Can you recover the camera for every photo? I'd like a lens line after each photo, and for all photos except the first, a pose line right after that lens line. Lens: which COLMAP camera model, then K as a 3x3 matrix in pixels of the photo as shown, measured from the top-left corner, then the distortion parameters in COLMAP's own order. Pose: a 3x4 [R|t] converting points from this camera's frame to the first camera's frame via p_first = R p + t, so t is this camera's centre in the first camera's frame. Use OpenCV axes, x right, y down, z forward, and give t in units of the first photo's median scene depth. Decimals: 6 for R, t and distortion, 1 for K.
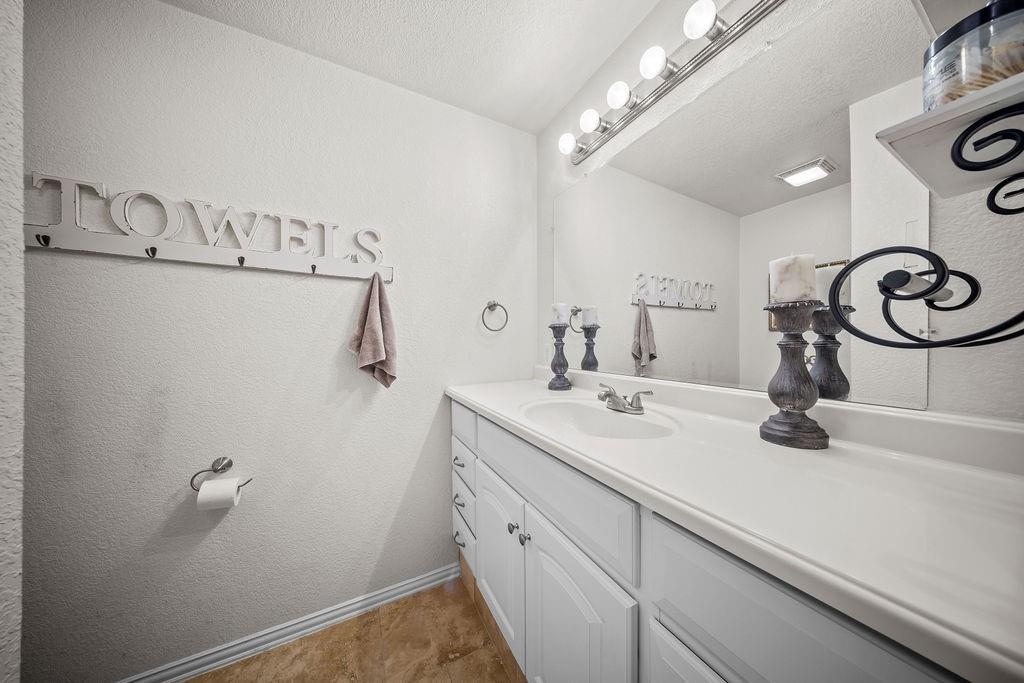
lens RADIAL K [[299.4, 0, 513.9], [0, 299.4, 342.8], [0, 0, 1]] dist [0.006972, -0.003072]
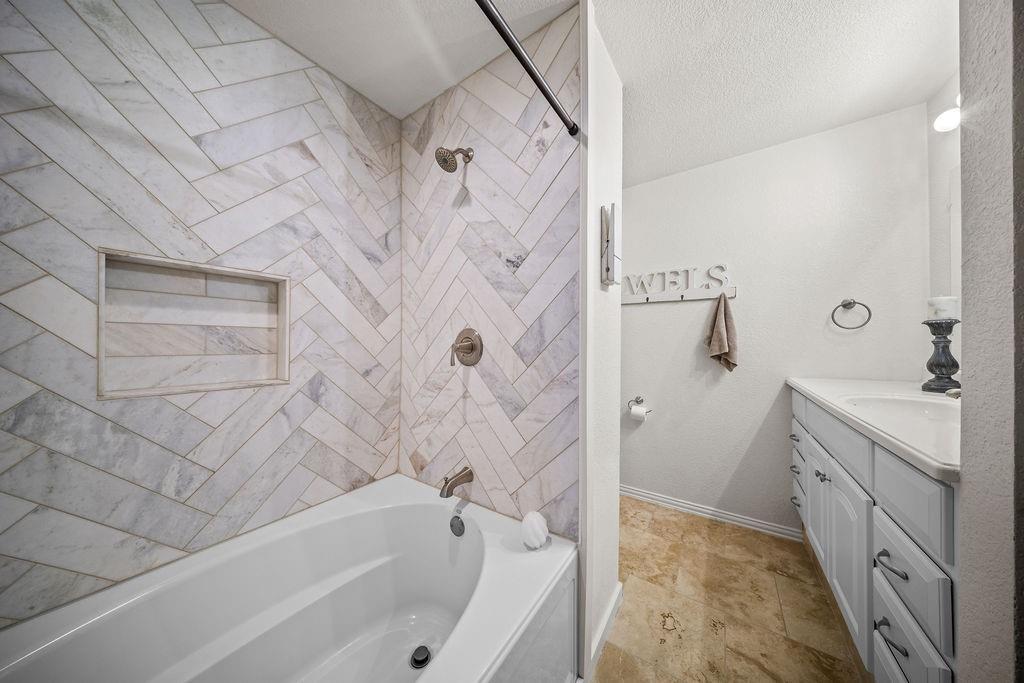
lens RADIAL K [[299.4, 0, 513.9], [0, 299.4, 342.8], [0, 0, 1]] dist [0.006972, -0.003072]
pose [[0.456431, 0.006535, -0.889735, 0.399287], [0.002917, 0.999957, 0.008841, -0.005201], [0.889754, -0.006631, 0.456392, -0.606884]]
